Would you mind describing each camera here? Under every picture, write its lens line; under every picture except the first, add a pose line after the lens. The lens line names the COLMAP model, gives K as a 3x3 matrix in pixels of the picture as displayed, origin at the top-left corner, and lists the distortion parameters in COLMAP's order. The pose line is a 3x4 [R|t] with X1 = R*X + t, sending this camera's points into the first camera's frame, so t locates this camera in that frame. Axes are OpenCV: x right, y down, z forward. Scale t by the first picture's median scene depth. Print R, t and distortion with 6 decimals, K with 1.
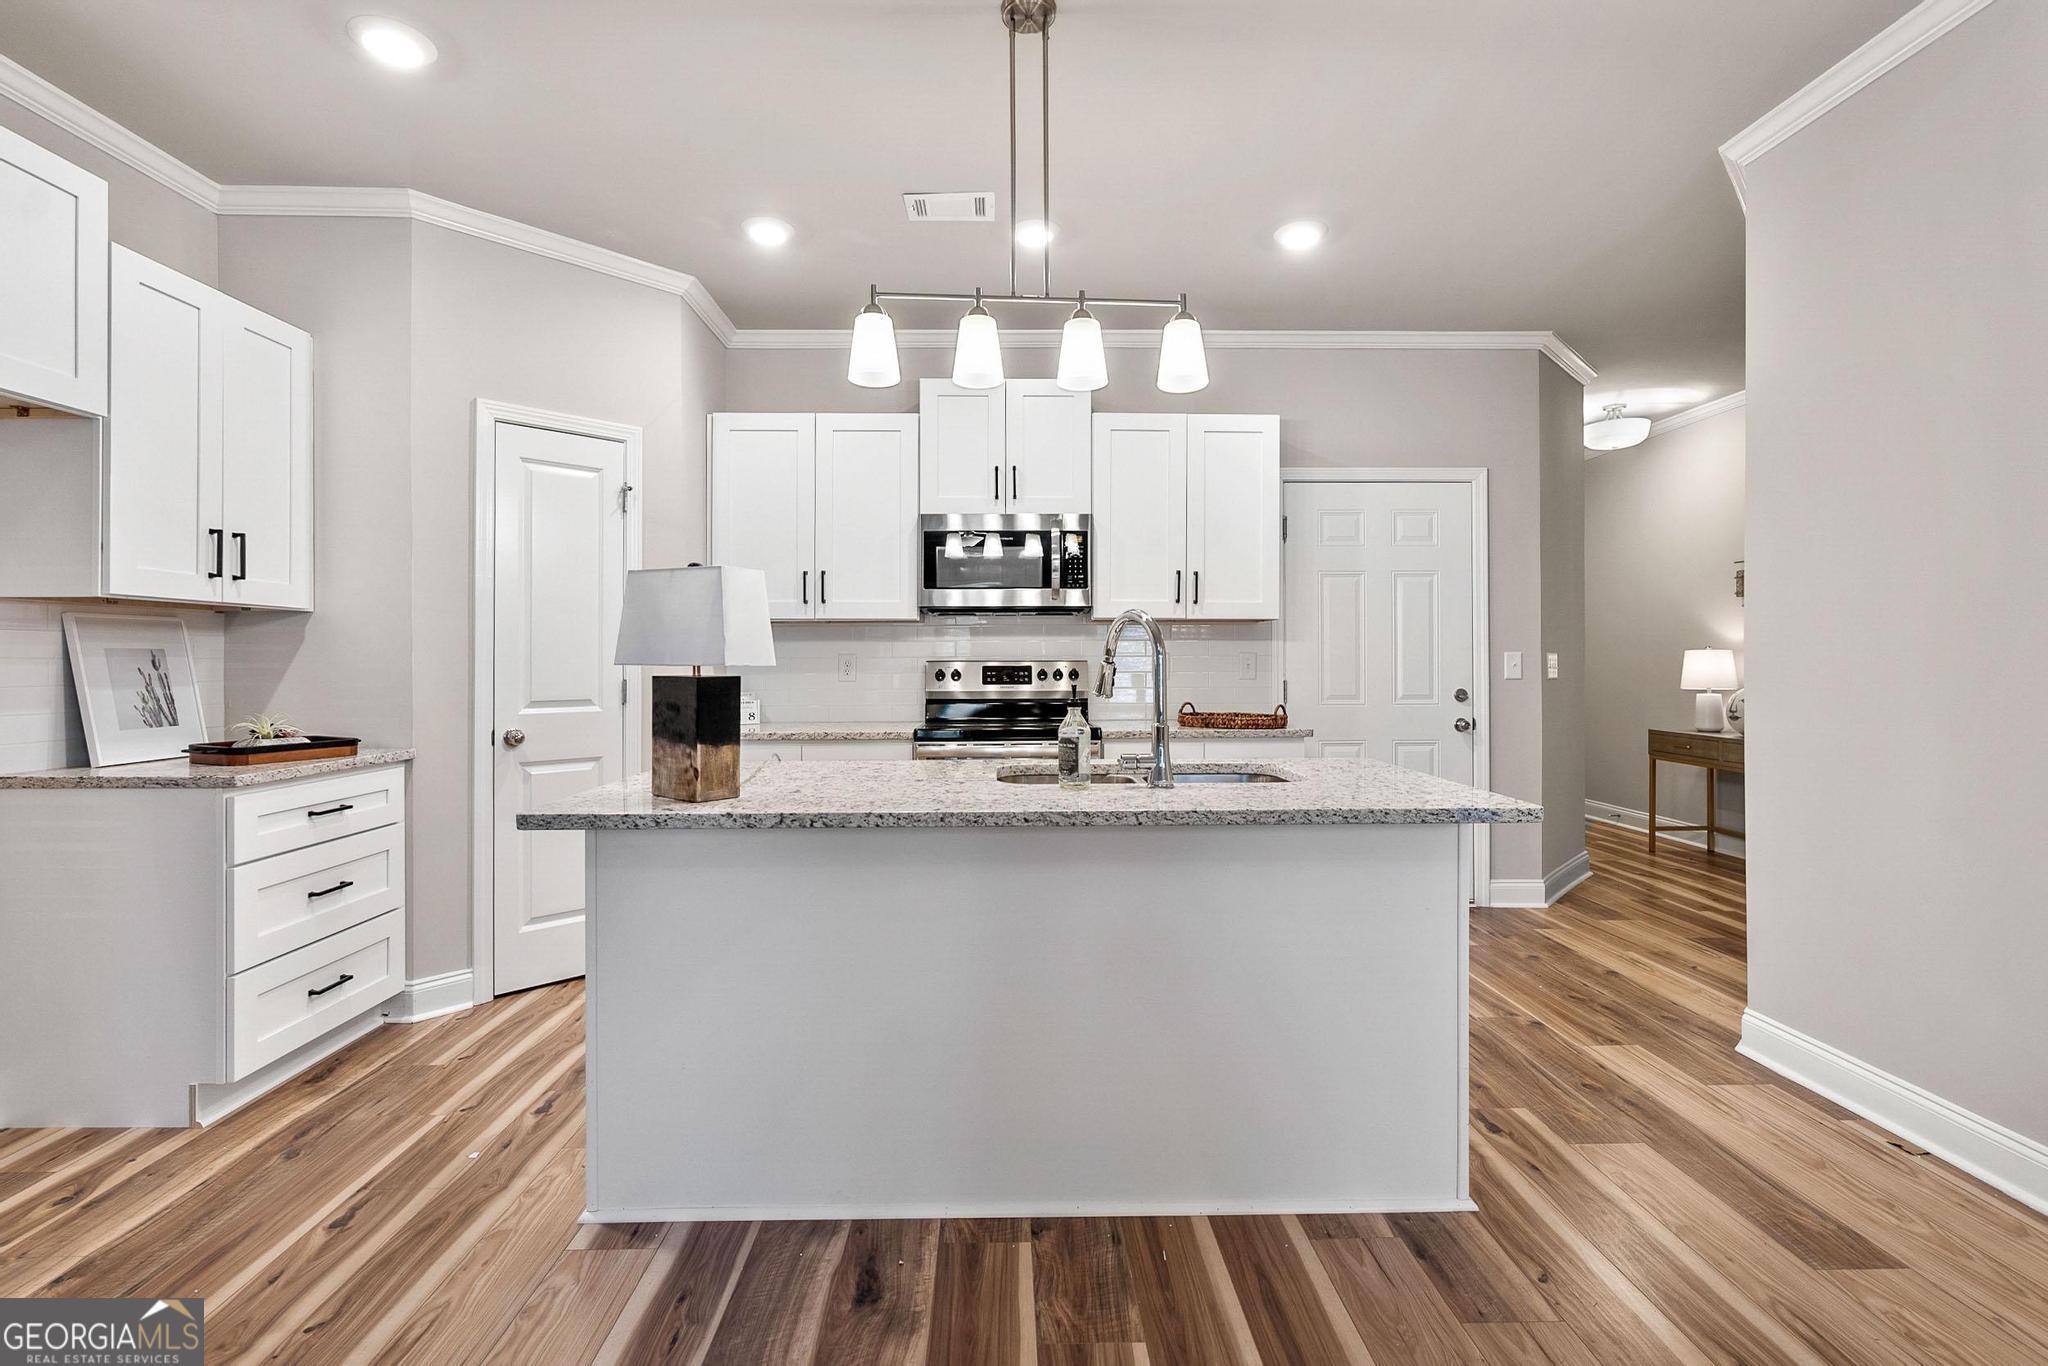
lens RADIAL K [[934.8, 0, 1018.2], [0, 934.8, 659.0], [0, 0, 1]] dist [-0.012516, 0.000181]
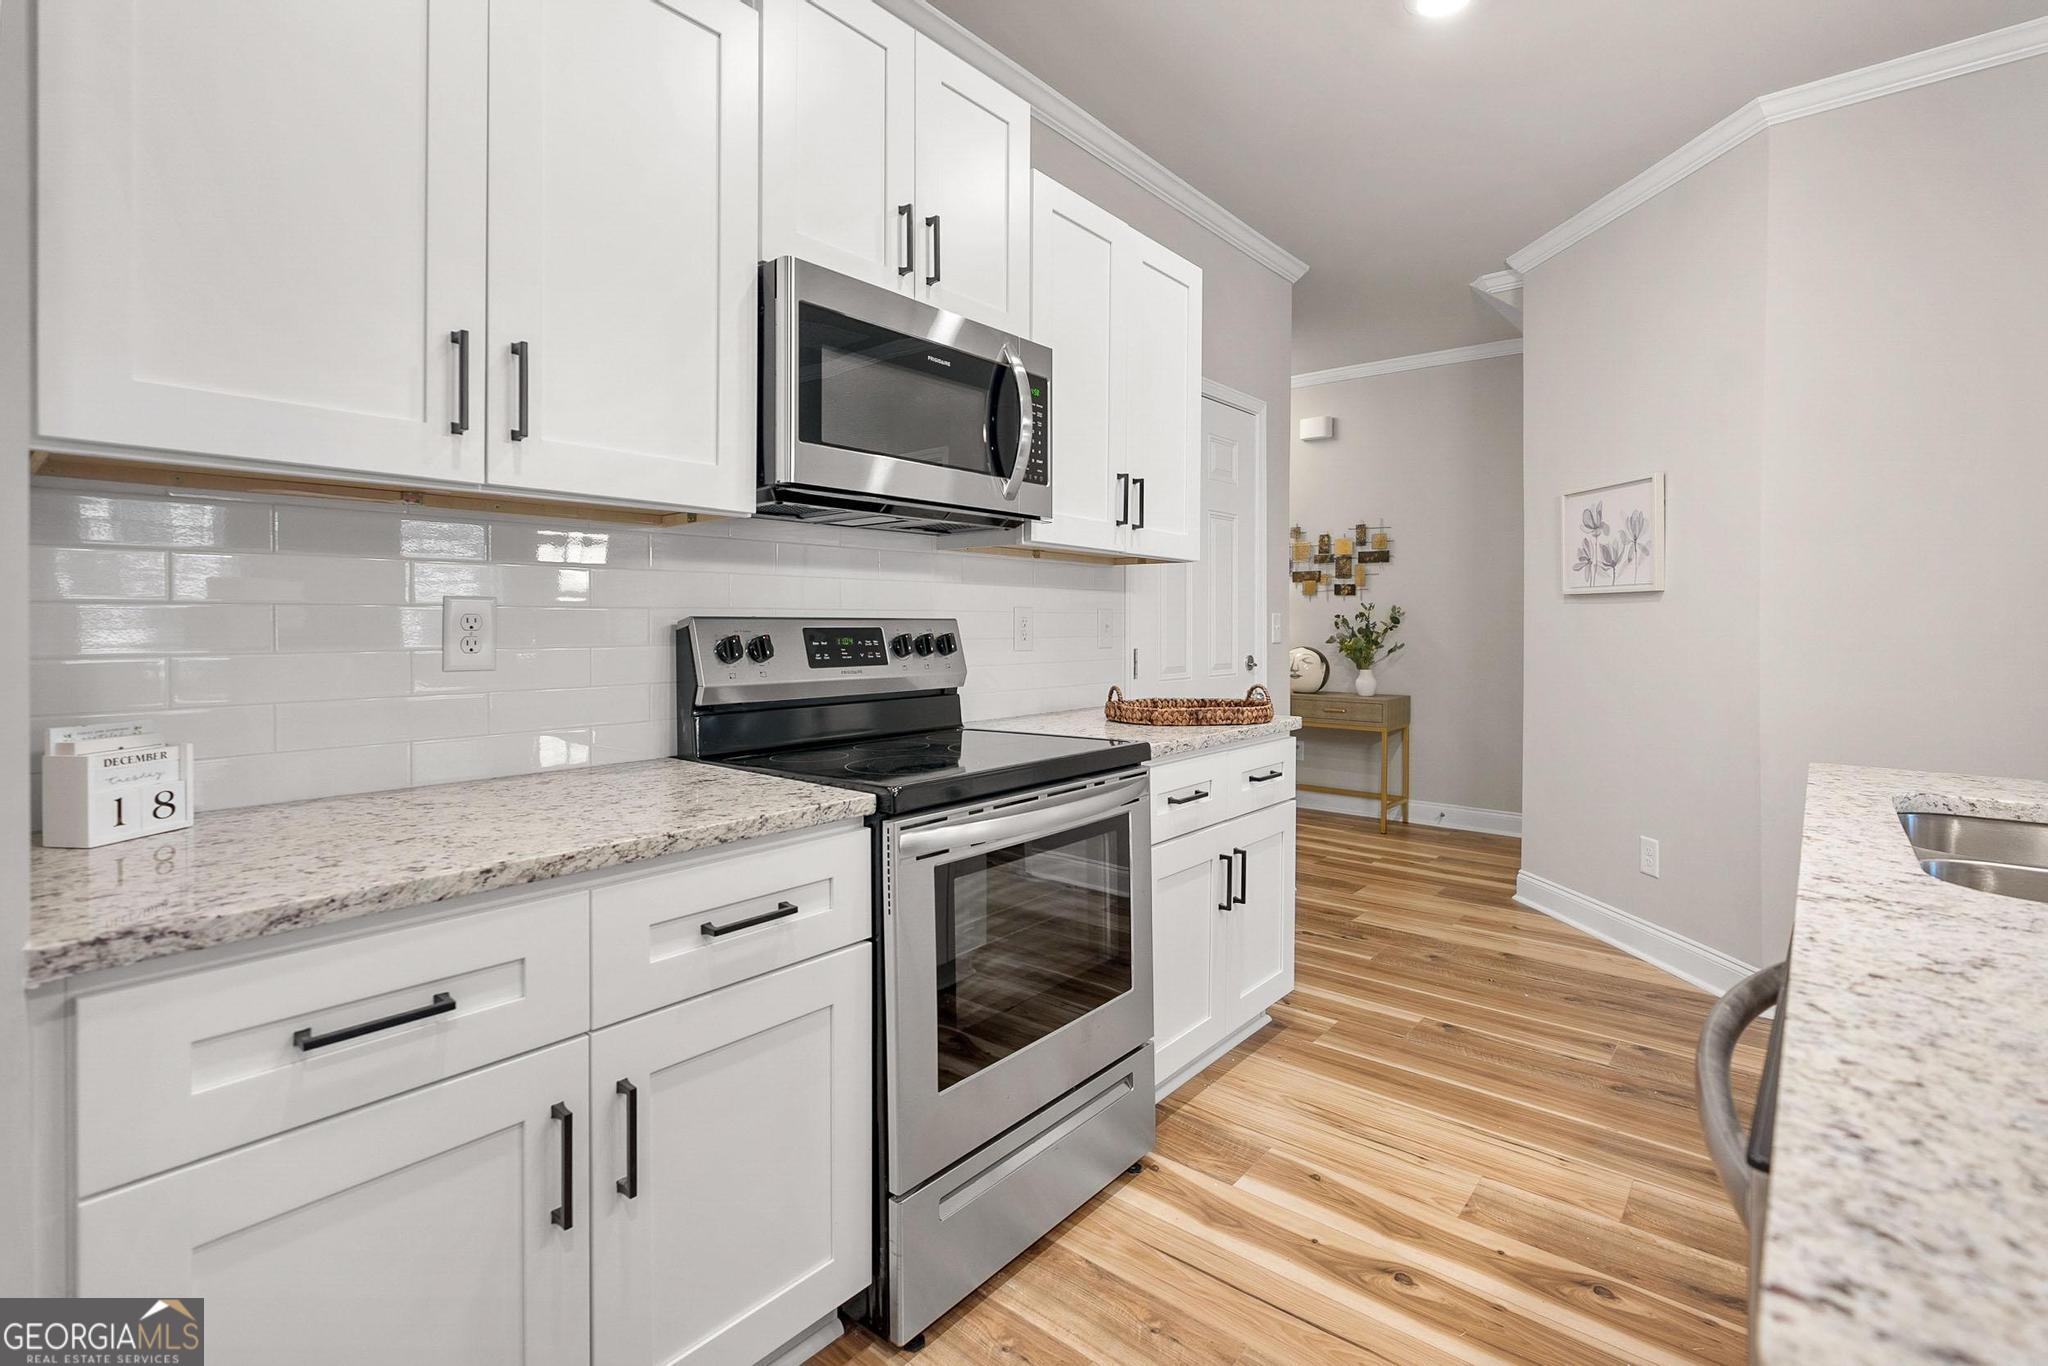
lens RADIAL K [[946.0, 0, 1023.8], [0, 946.0, 635.0], [0, 0, 1]] dist [-0.023561, 0.014789]
pose [[0.660793, -0.005071, 0.750551, -0.435472], [-0.005283, 0.999921, 0.011407, 0.006492], [-0.750550, -0.011502, 0.660714, 0.819776]]
